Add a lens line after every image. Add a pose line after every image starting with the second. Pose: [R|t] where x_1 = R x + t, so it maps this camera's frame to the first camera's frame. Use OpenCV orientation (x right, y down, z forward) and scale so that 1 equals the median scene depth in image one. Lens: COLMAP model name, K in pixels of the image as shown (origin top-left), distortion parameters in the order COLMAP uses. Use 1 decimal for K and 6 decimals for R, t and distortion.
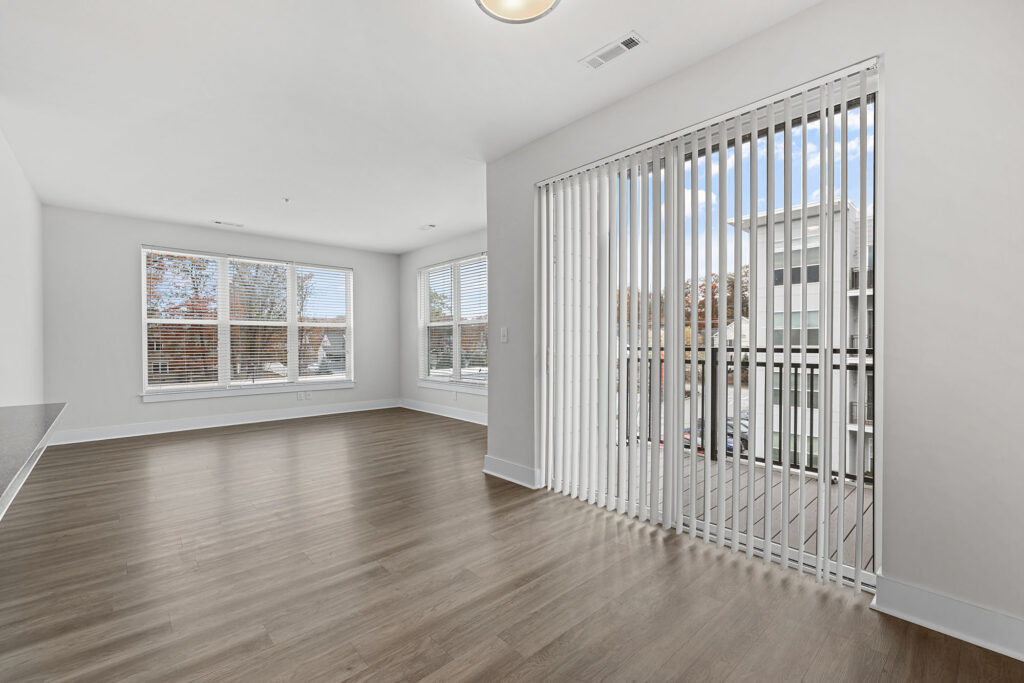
lens RADIAL K [[443.3, 0, 512.2], [0, 443.3, 343.9], [0, 0, 1]] dist [0.006951, 0.000180]
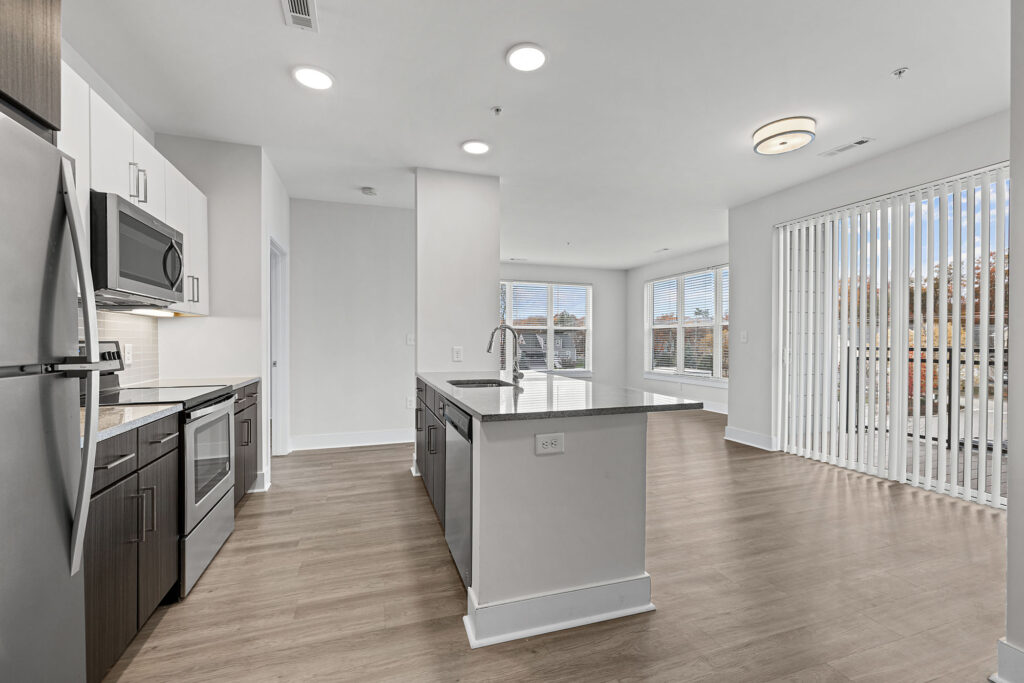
lens RADIAL K [[443.3, 0, 509.3], [0, 443.3, 343.3], [0, 0, 1]] dist [0.006951, 0.000180]
pose [[0.918663, 0.005154, -0.395008, -0.081822], [-0.004764, 0.999987, 0.001970, 0.000139], [0.395013, 0.000072, 0.918676, -0.305958]]
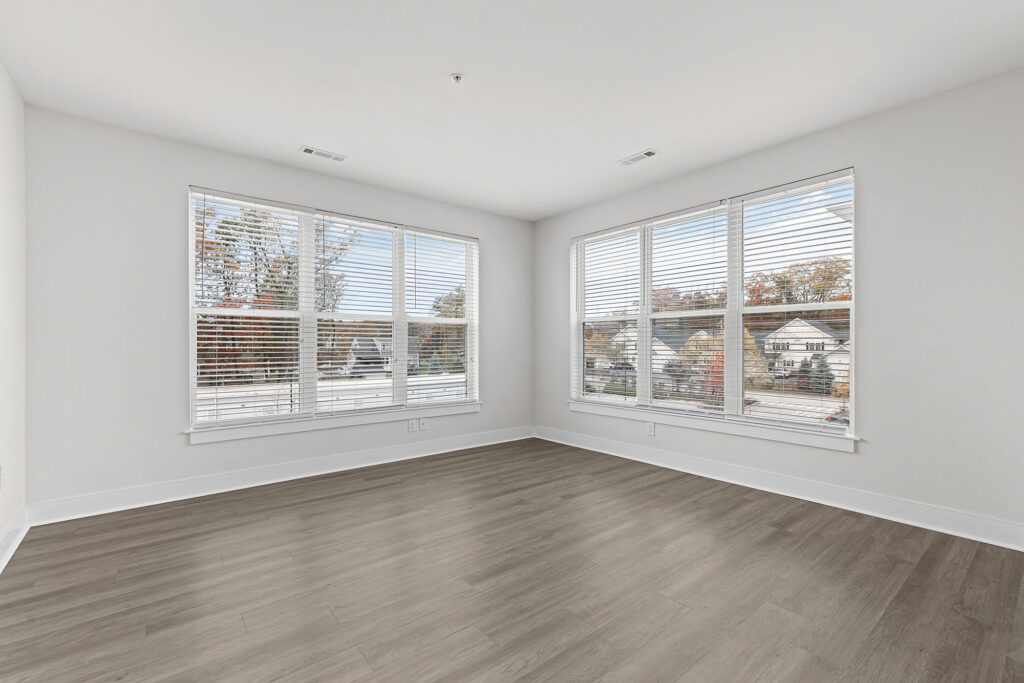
lens RADIAL K [[443.3, 0, 513.1], [0, 443.3, 345.1], [0, 0, 1]] dist [0.006951, 0.000180]
pose [[0.999208, 0.001160, -0.039780, -0.314272], [-0.001355, 0.999987, -0.004870, -0.001191], [0.039774, 0.004920, 0.999197, 0.353748]]
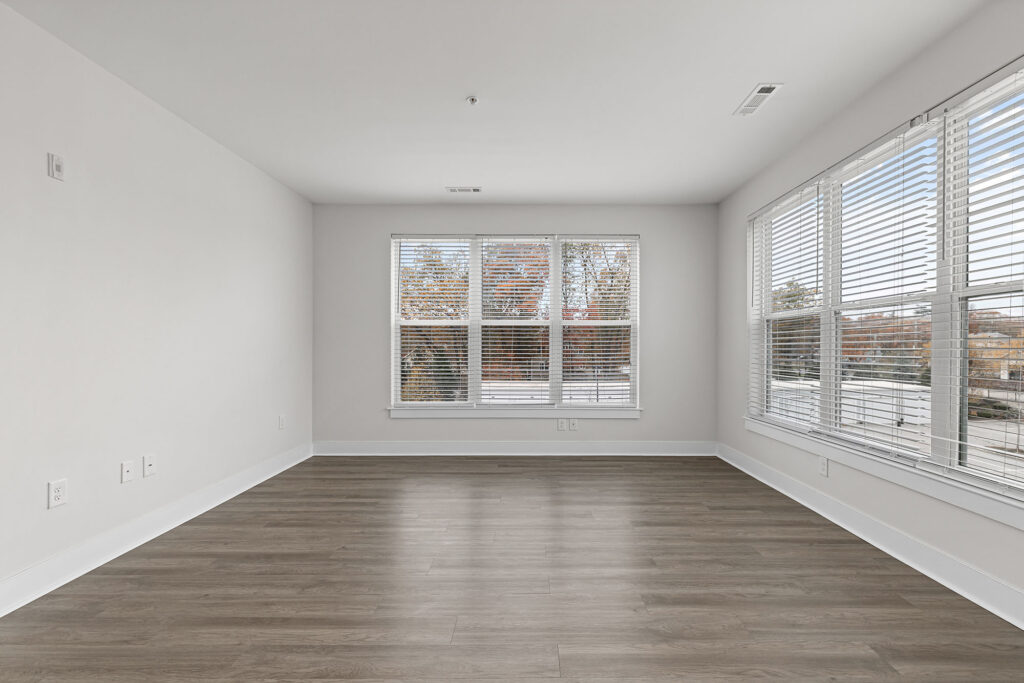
lens RADIAL K [[443.3, 0, 532.1], [0, 443.3, 345.5], [0, 0, 1]] dist [0.006951, 0.000180]
pose [[0.749685, 0.001308, -0.661793, -0.053840], [-0.005608, 0.999975, -0.004376, -0.004267], [0.661771, 0.006992, 0.749673, 0.464715]]
